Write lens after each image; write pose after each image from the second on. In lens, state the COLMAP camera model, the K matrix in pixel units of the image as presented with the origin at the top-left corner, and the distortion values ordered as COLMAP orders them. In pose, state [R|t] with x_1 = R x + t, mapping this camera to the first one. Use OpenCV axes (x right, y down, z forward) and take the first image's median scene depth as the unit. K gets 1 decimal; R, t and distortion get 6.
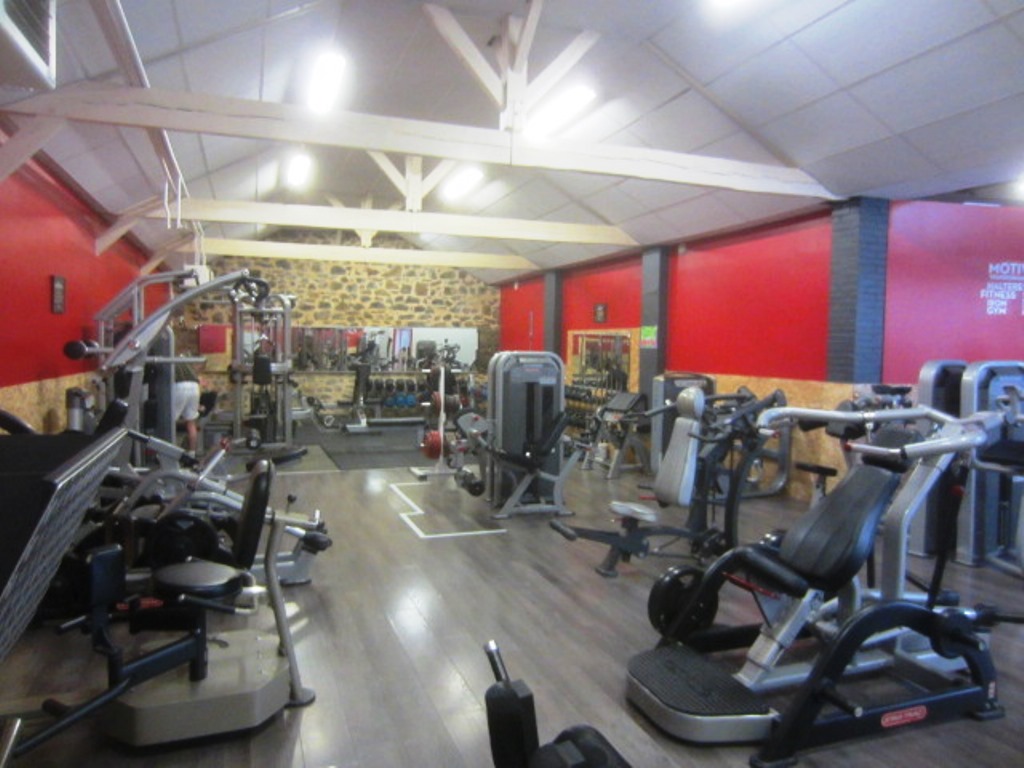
lens RADIAL K [[727.4, 0, 511.6], [0, 727.4, 382.7], [0, 0, 1]] dist [-0.009240, -0.003065]
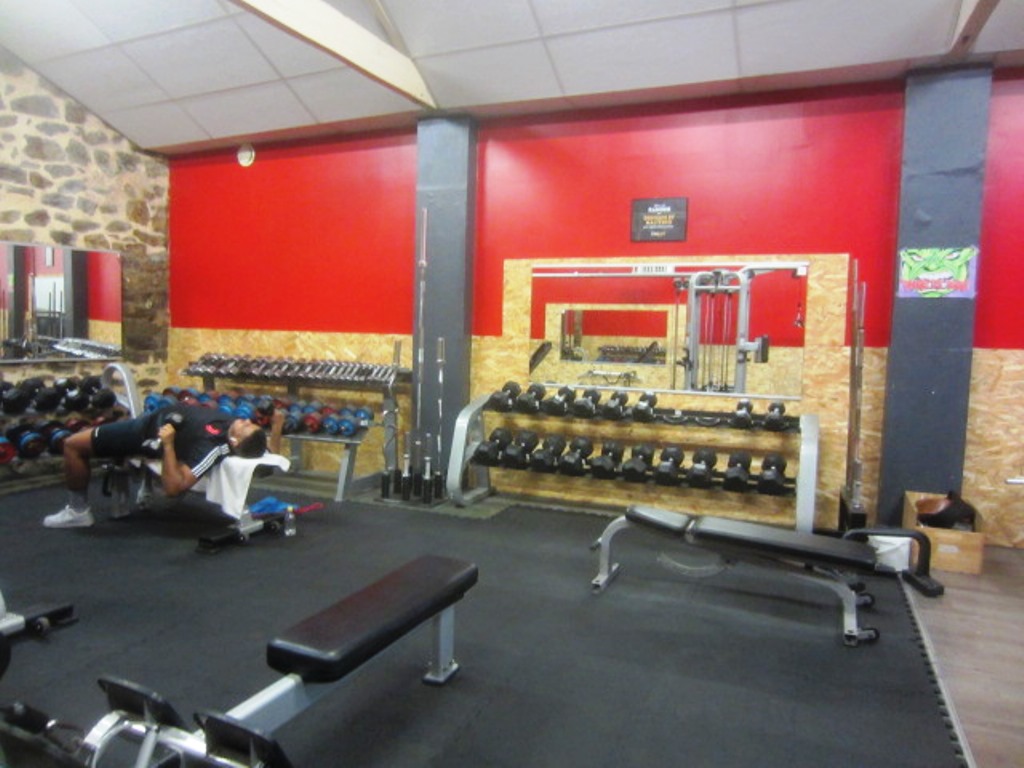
lens RADIAL K [[727.4, 0, 510.6], [0, 727.4, 384.7], [0, 0, 1]] dist [-0.009240, -0.003065]
pose [[0.706138, -0.054831, 0.705948, -0.186011], [0.023931, 0.998276, 0.053598, -0.016200], [-0.707669, -0.020954, 0.706233, 0.549701]]
